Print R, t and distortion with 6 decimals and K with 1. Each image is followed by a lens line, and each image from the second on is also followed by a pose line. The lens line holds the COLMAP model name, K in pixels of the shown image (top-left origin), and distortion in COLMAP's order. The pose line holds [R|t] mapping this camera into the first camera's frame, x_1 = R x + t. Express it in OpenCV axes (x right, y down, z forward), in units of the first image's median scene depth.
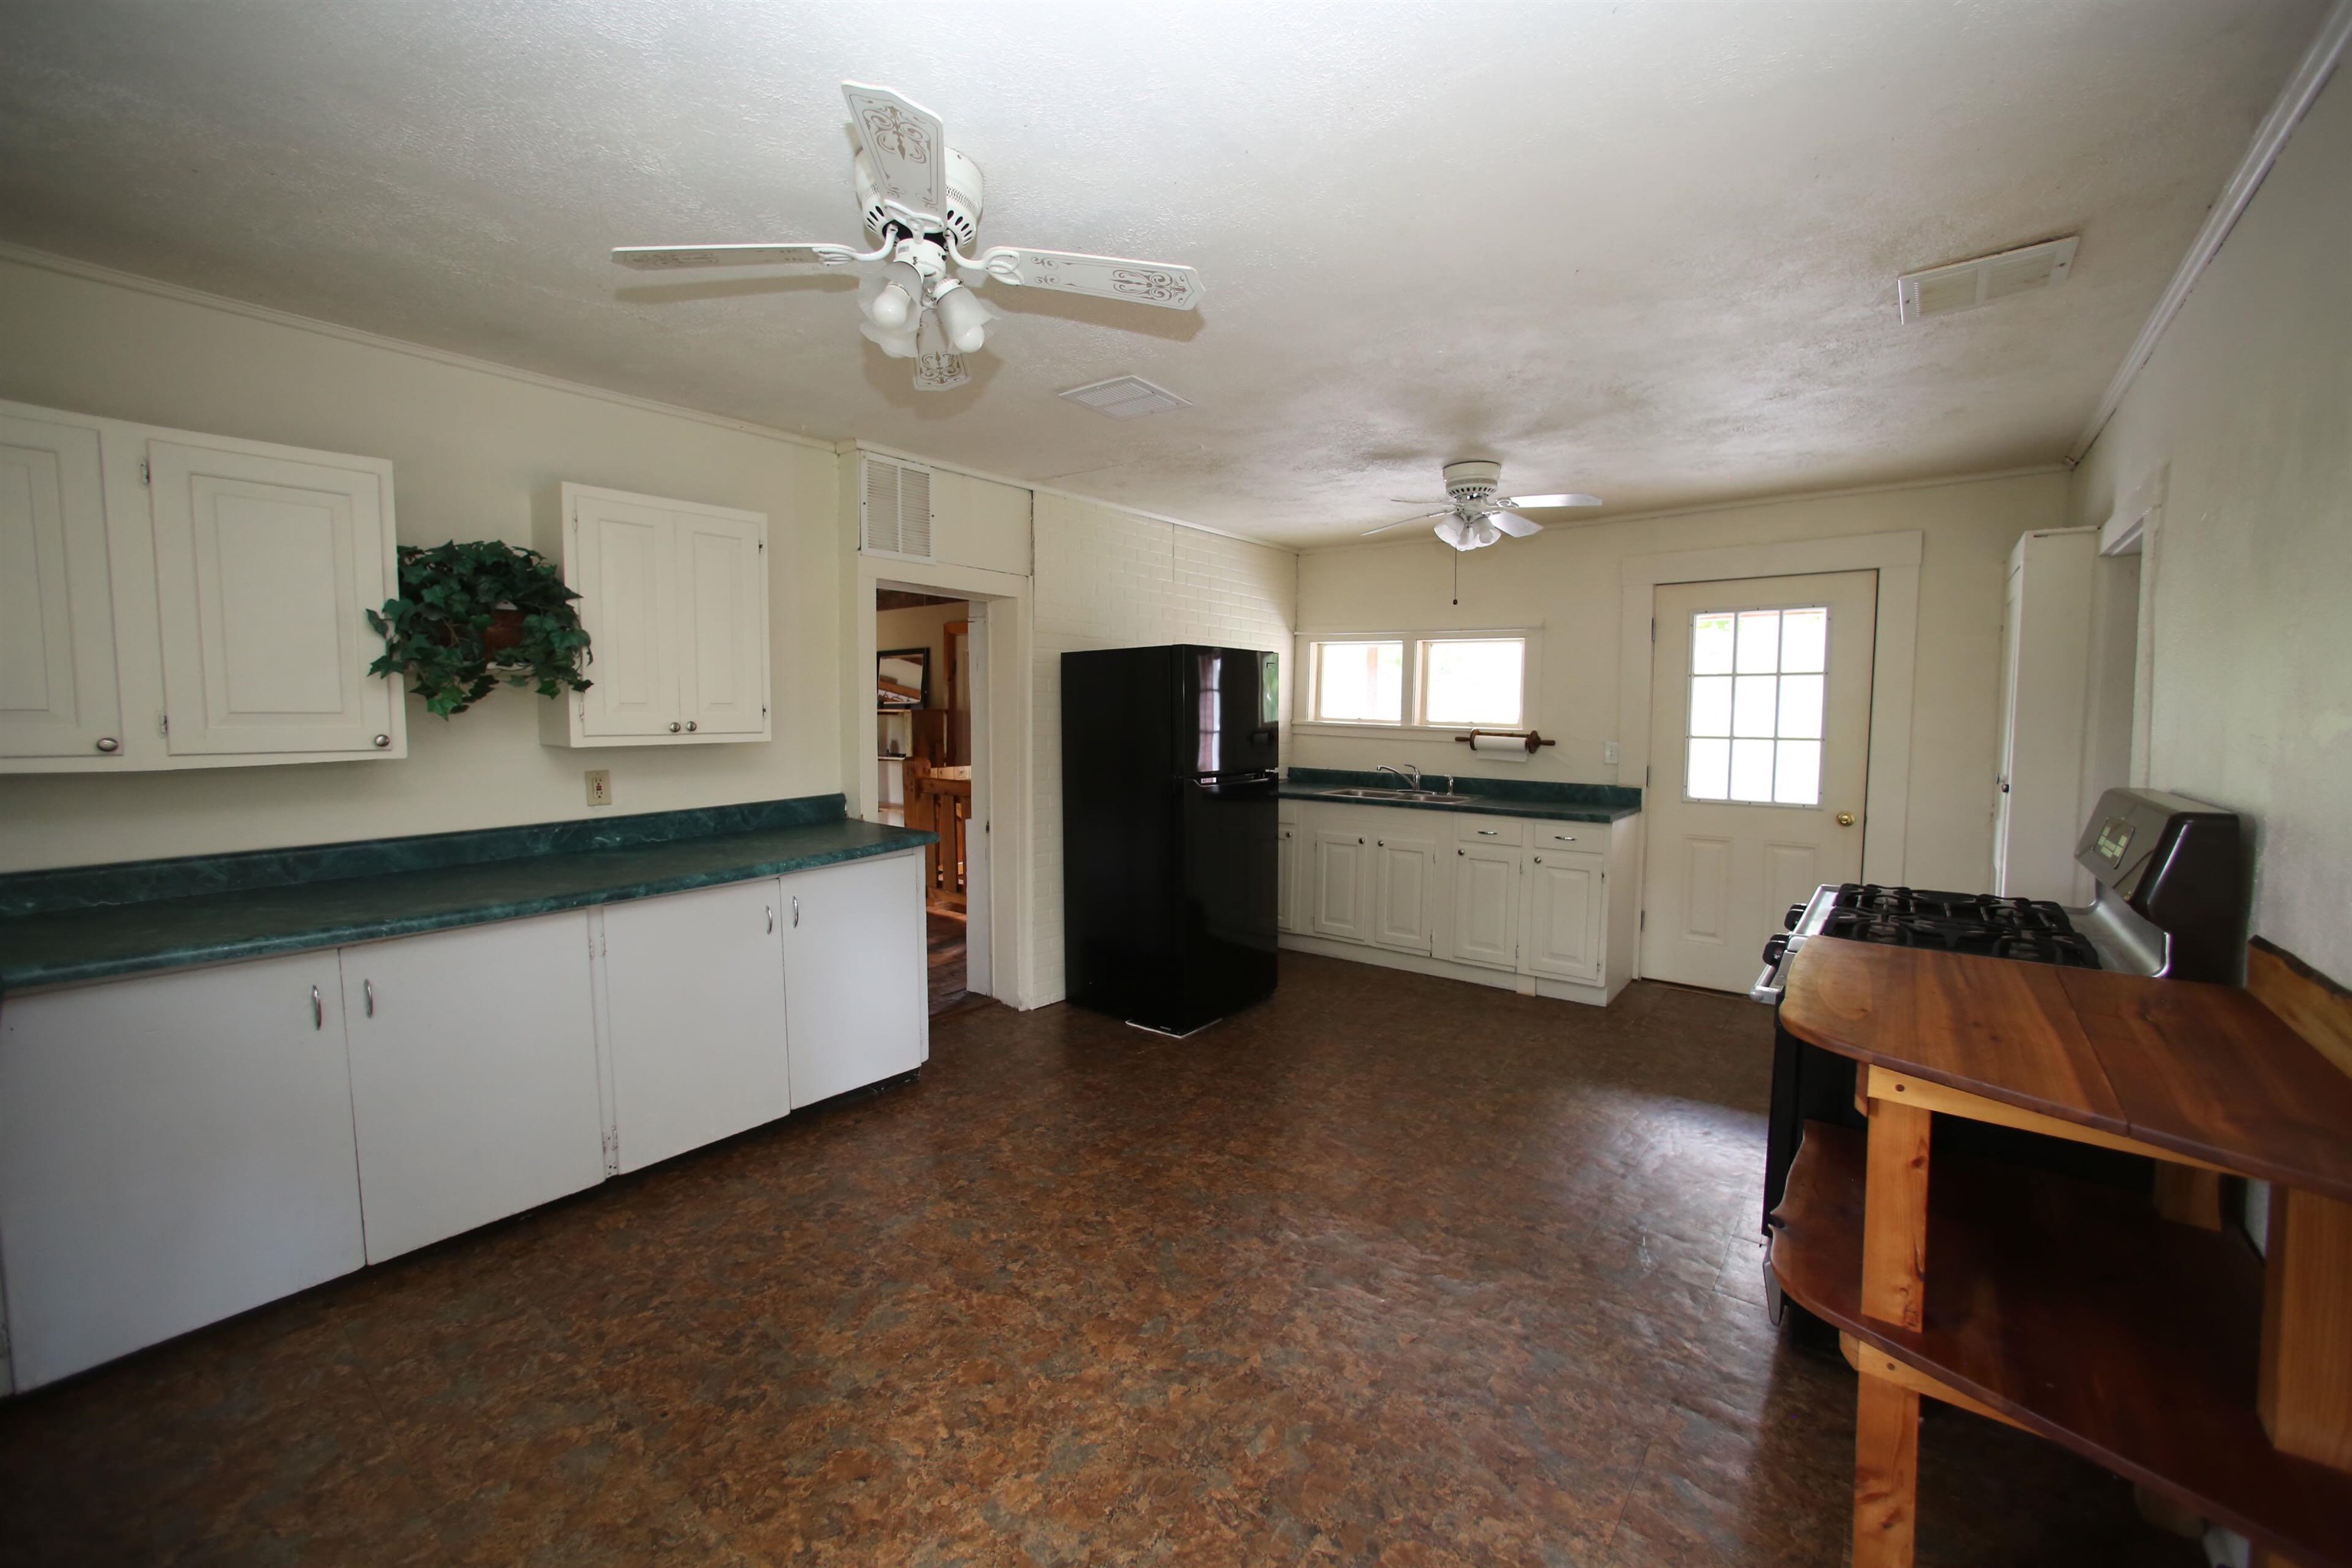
lens RADIAL K [[922.2, 0, 1177.1], [0, 922.2, 778.1], [0, 0, 1]] dist [-0.016435, 0.000389]
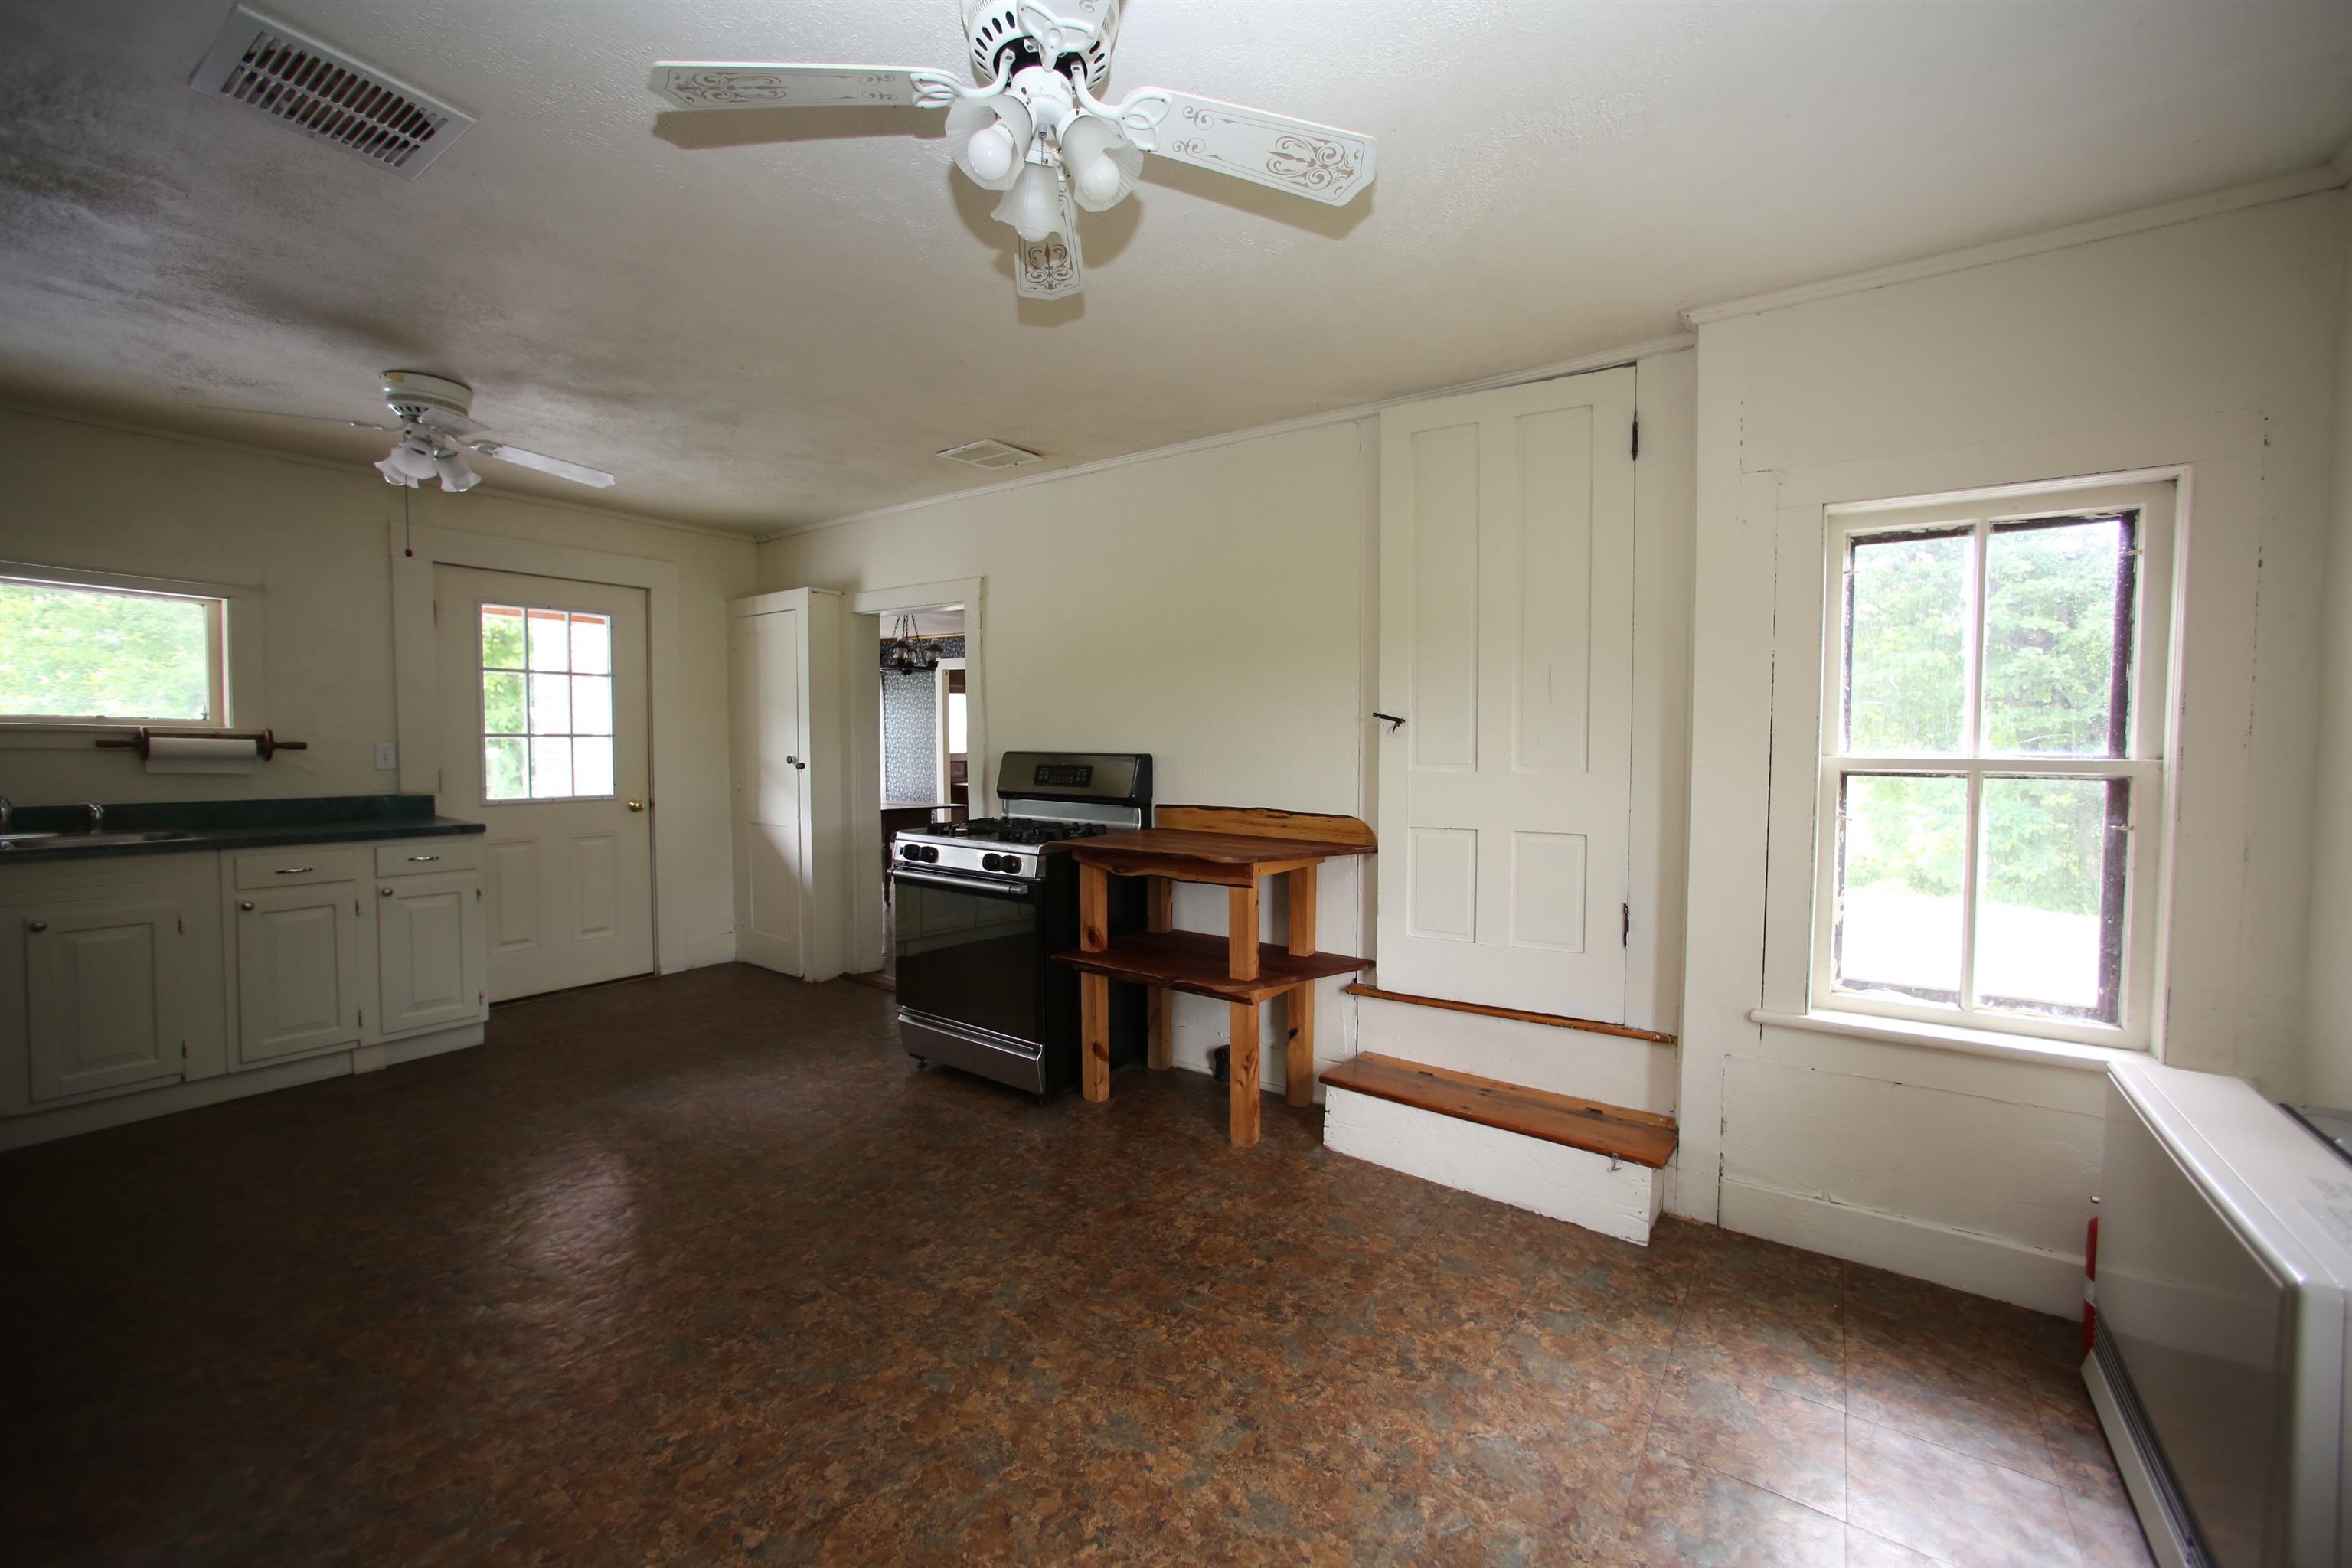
lens RADIAL K [[922.2, 0, 1175.9], [0, 922.2, 775.7], [0, 0, 1]] dist [-0.016435, 0.000389]
pose [[-0.051634, -0.046741, 0.997572, -0.479079], [0.062340, 0.996805, 0.049932, -0.008015], [-0.996718, 0.064767, -0.048555, 0.418056]]
